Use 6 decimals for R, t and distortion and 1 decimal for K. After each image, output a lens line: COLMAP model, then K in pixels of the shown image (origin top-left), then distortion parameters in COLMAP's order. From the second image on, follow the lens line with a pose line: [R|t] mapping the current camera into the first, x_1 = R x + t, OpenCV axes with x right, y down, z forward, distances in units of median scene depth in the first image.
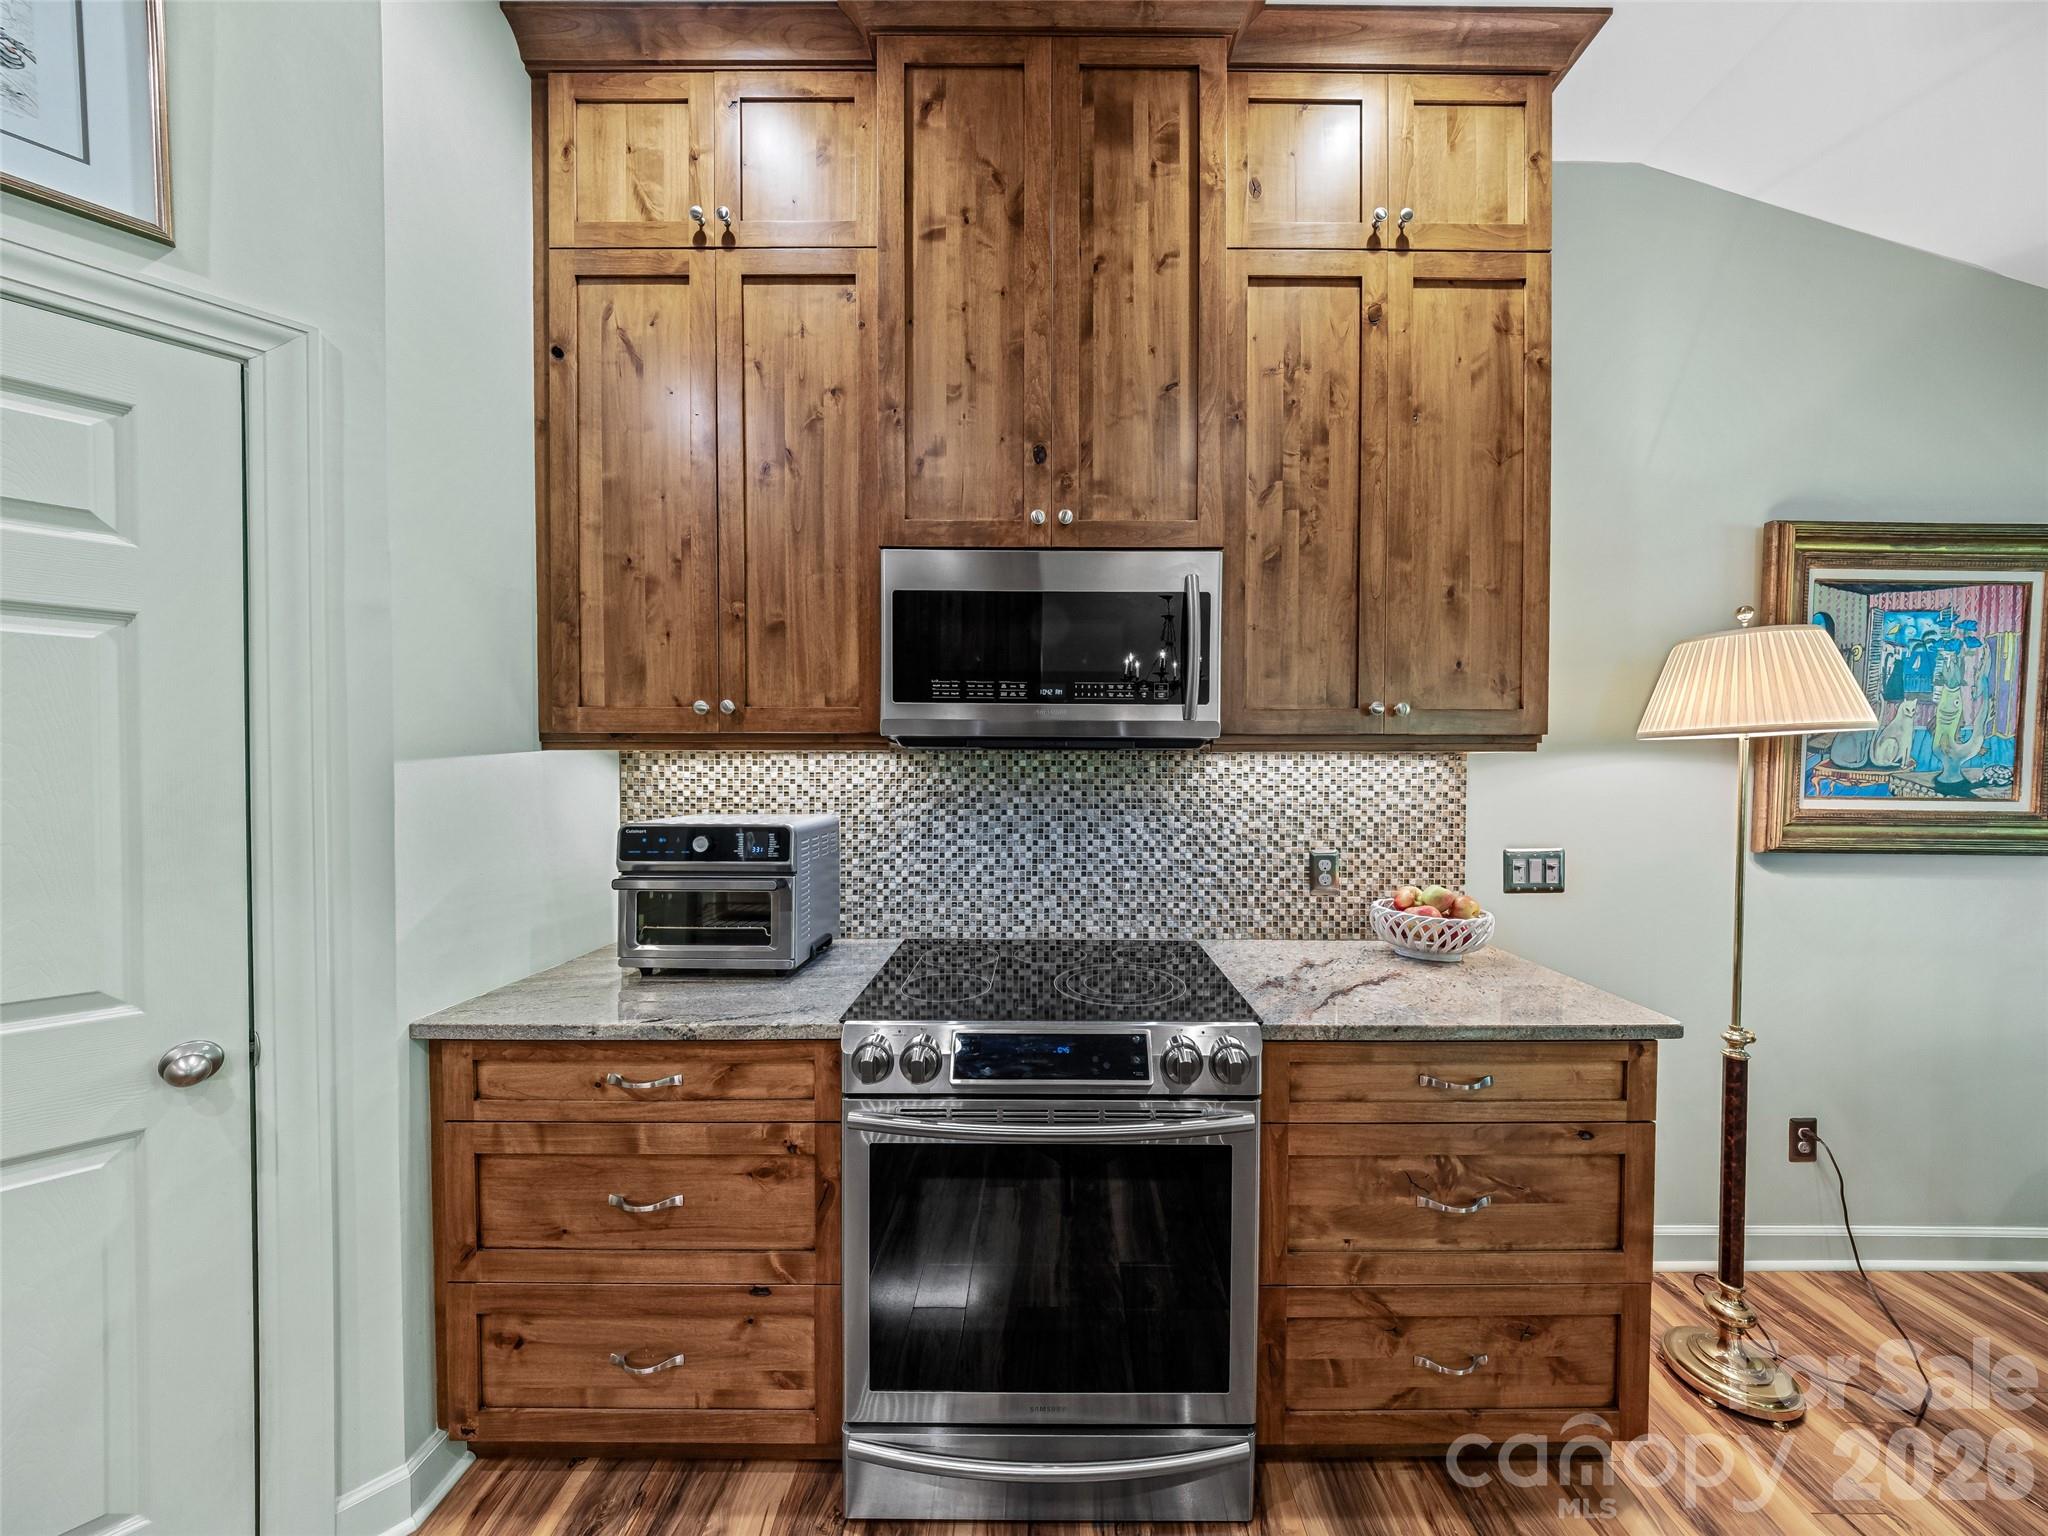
lens RADIAL K [[681.8, 0, 1026.7], [0, 681.8, 784.7], [0, 0, 1]] dist [0.000511, -0.000180]
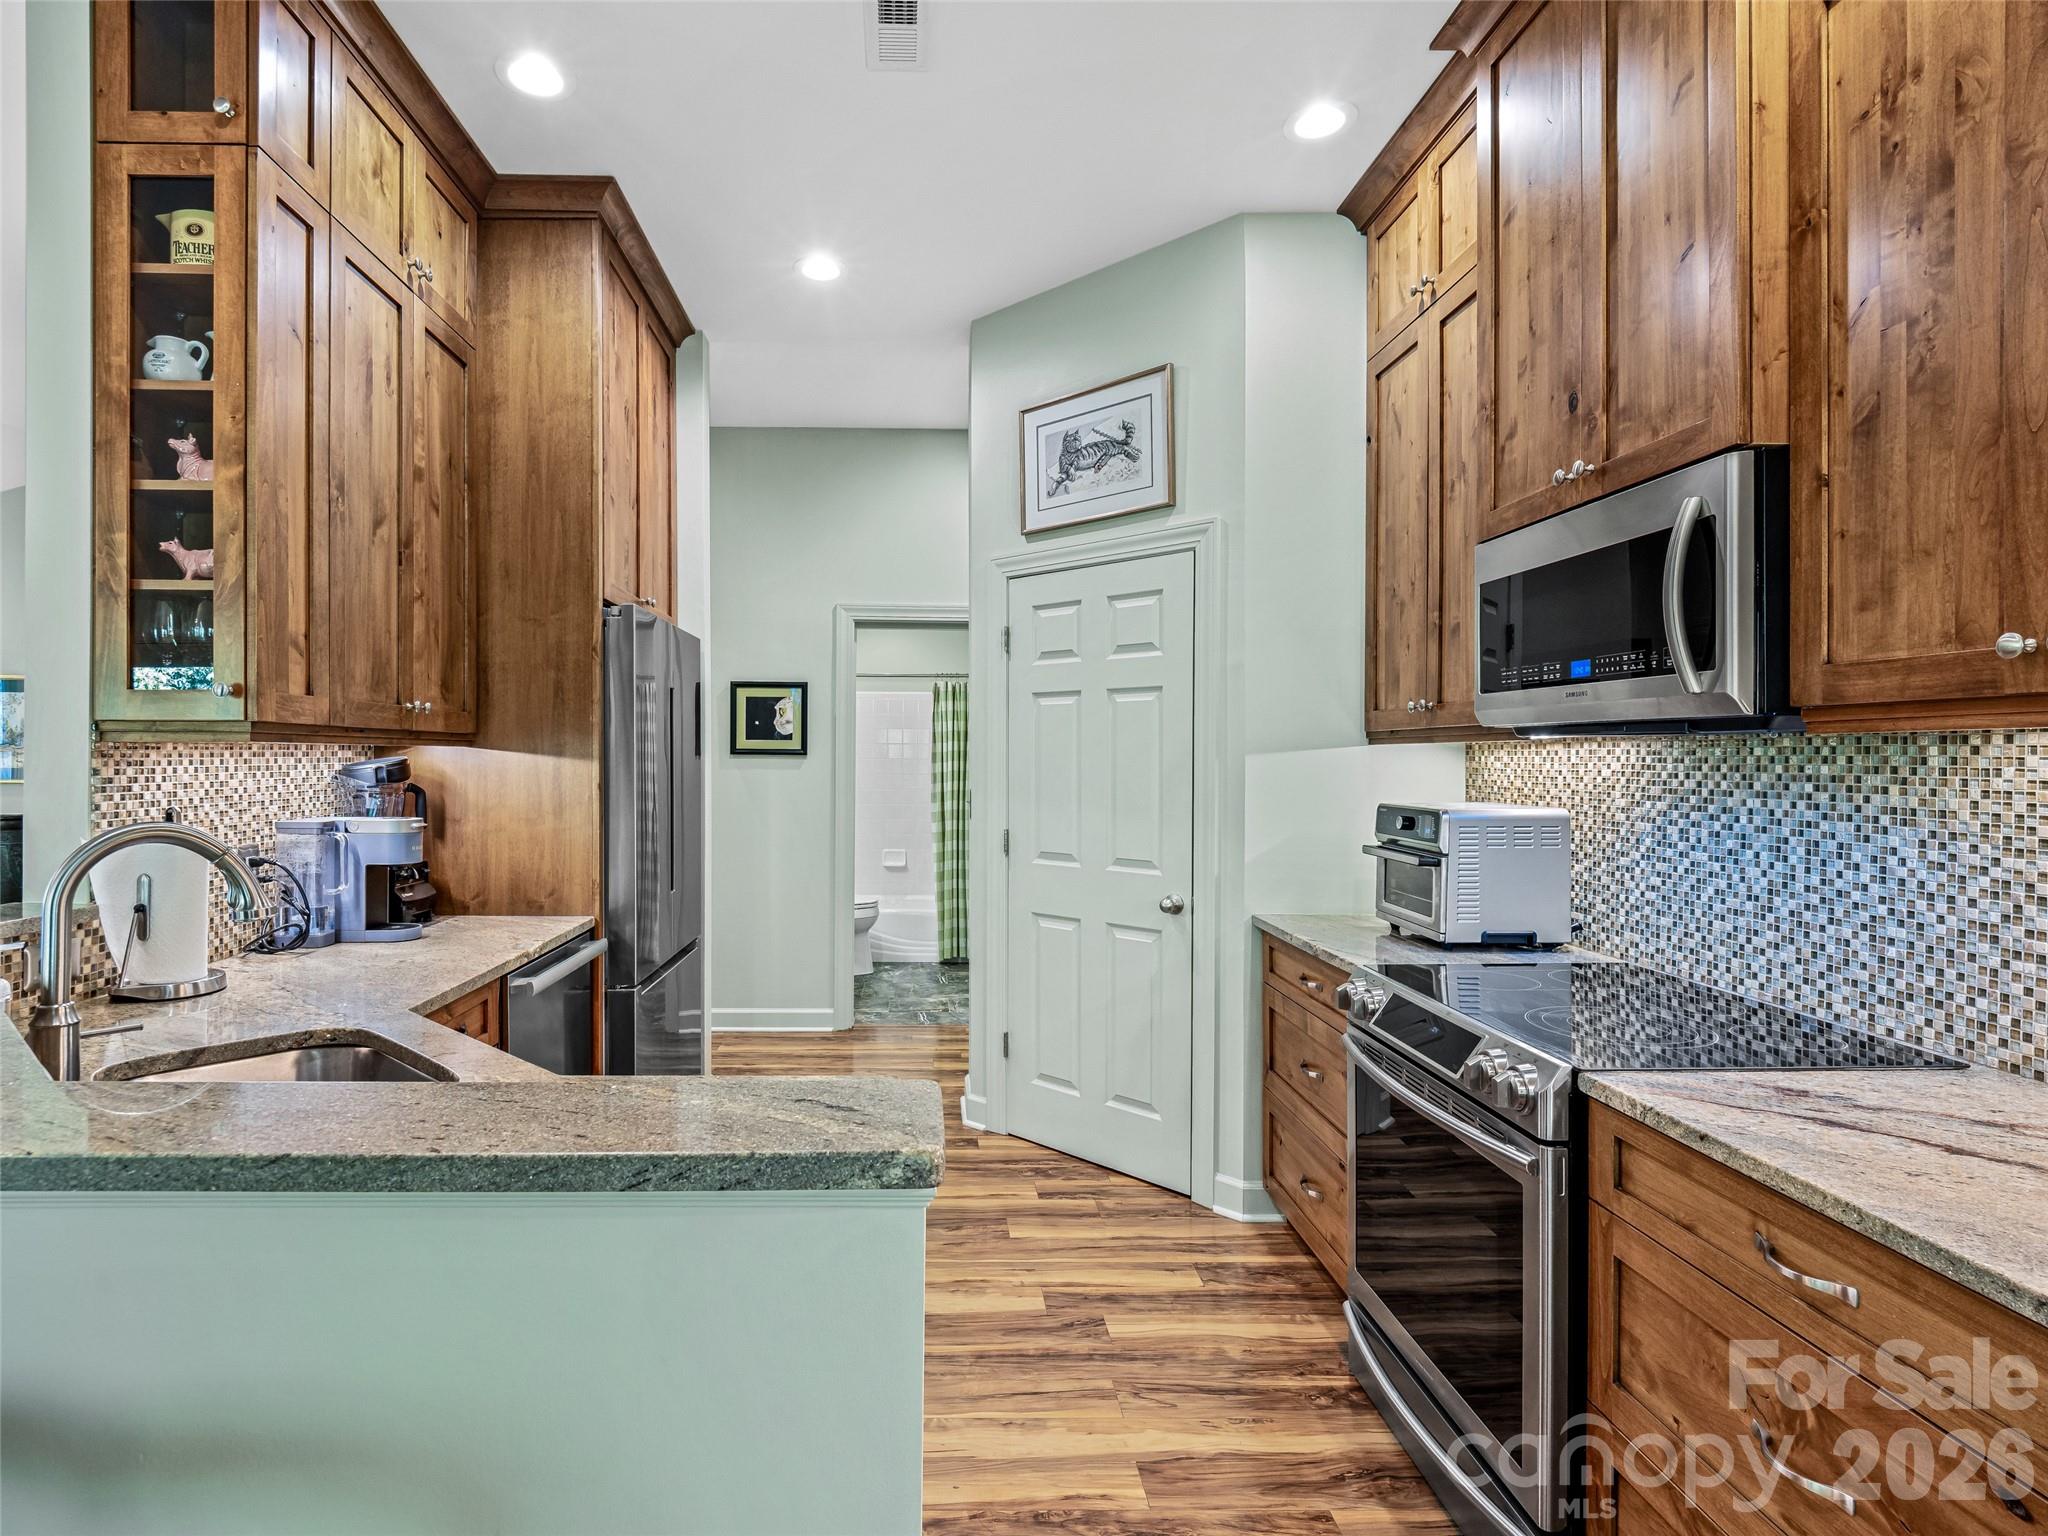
lens RADIAL K [[948.3, 0, 1023.7], [0, 948.3, 769.1], [0, 0, 1]] dist [-0.020643, 0.000050]
pose [[0.119352, 0.010213, -0.992799, 0.875663], [-0.022507, 0.999718, 0.007579, -0.003543], [0.992597, 0.021441, 0.119548, 0.123544]]
